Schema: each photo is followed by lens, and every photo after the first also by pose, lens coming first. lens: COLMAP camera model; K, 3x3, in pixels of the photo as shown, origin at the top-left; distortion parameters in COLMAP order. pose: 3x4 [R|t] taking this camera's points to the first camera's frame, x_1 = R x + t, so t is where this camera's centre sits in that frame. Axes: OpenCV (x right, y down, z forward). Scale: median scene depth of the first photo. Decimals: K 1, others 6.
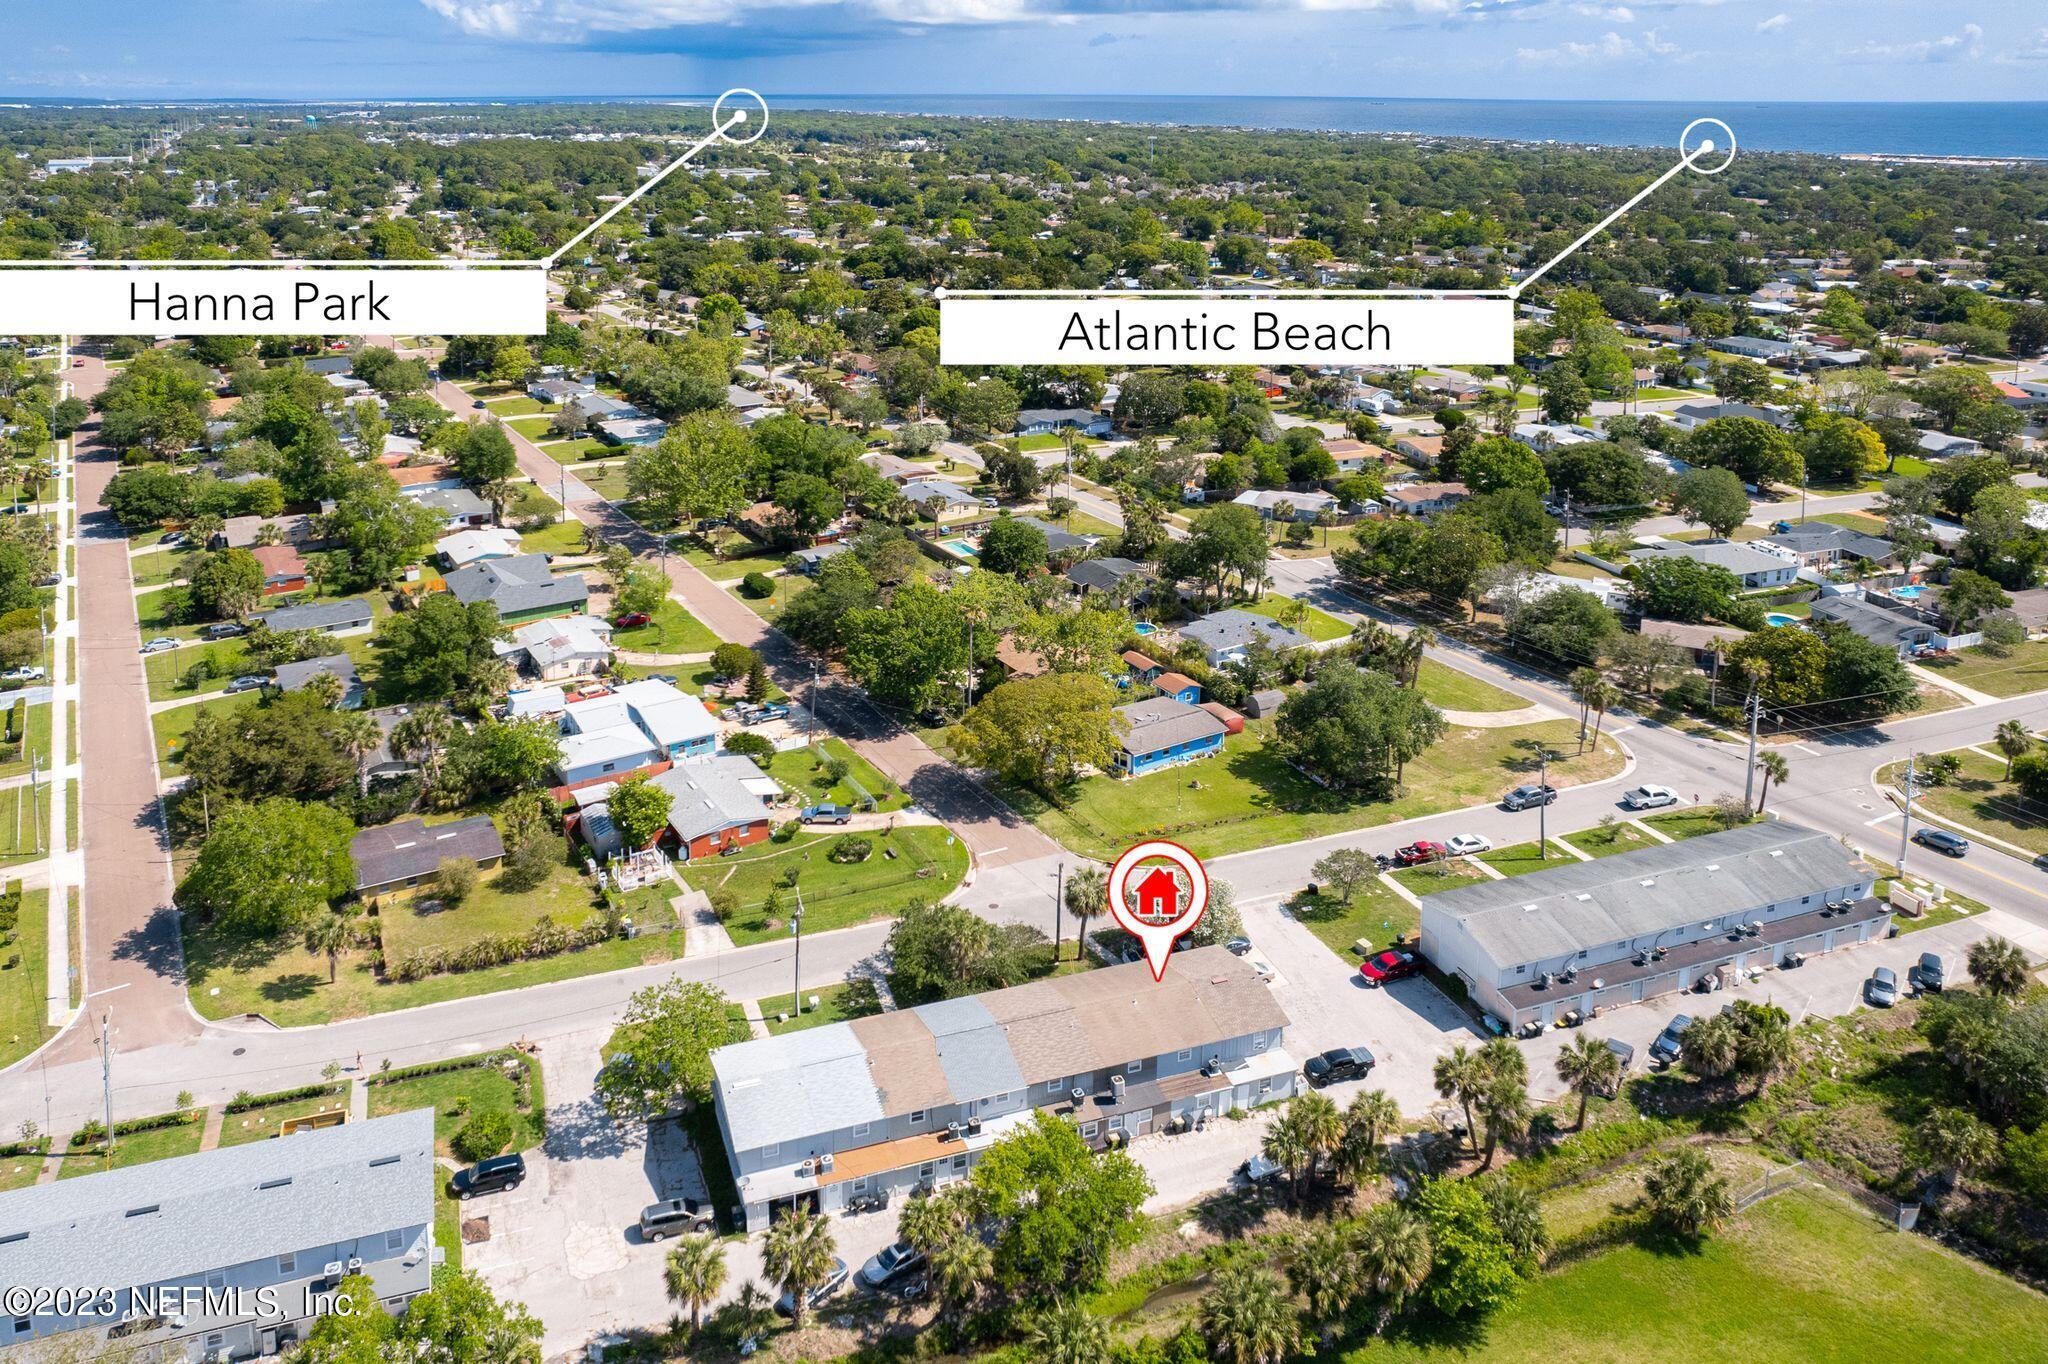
lens RADIAL K [[1936.3, 0, 1024.0], [0, 1936.3, 682.0], [0, 0, 1]] dist [-0.072800, 0.023952]
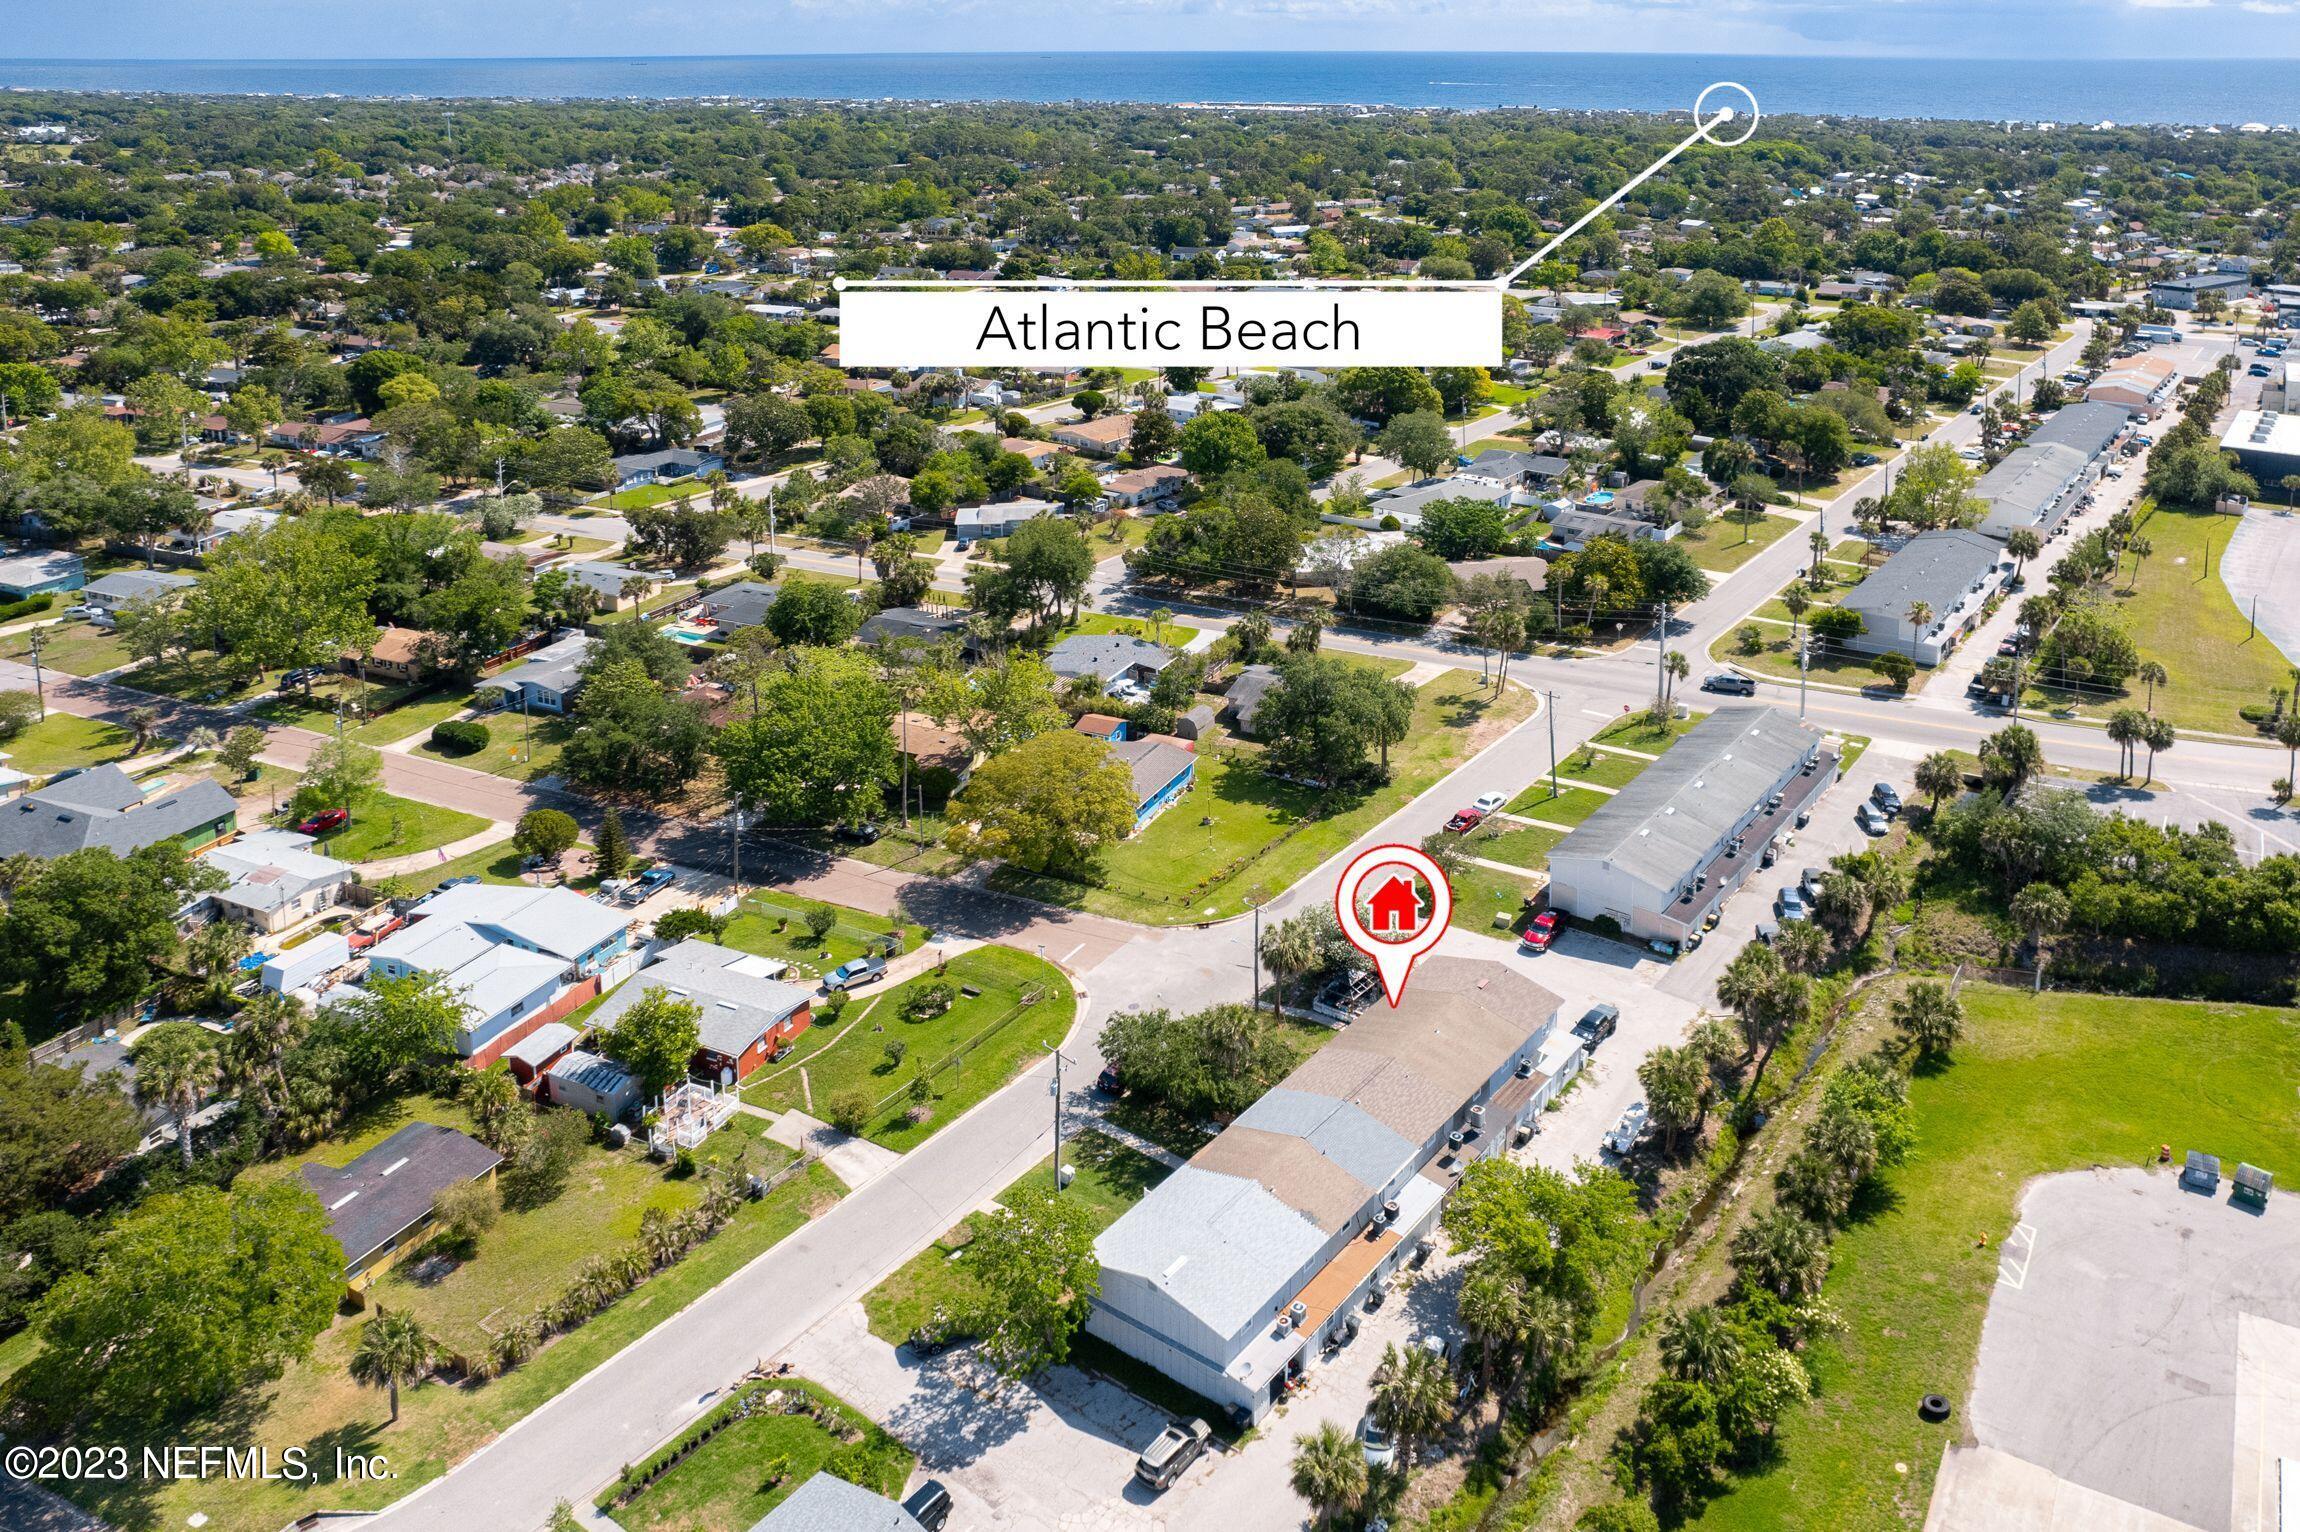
lens RADIAL K [[2287.0, 0, 1150.0], [0, 2287.0, 766.0], [0, 0, 1]] dist [-0.085004, -0.018106]
pose [[0.704551, -0.220204, 0.674624, -0.646046], [0.213079, 0.972418, 0.094875, -0.078825], [-0.676908, 0.076904, 0.732039, 0.240531]]
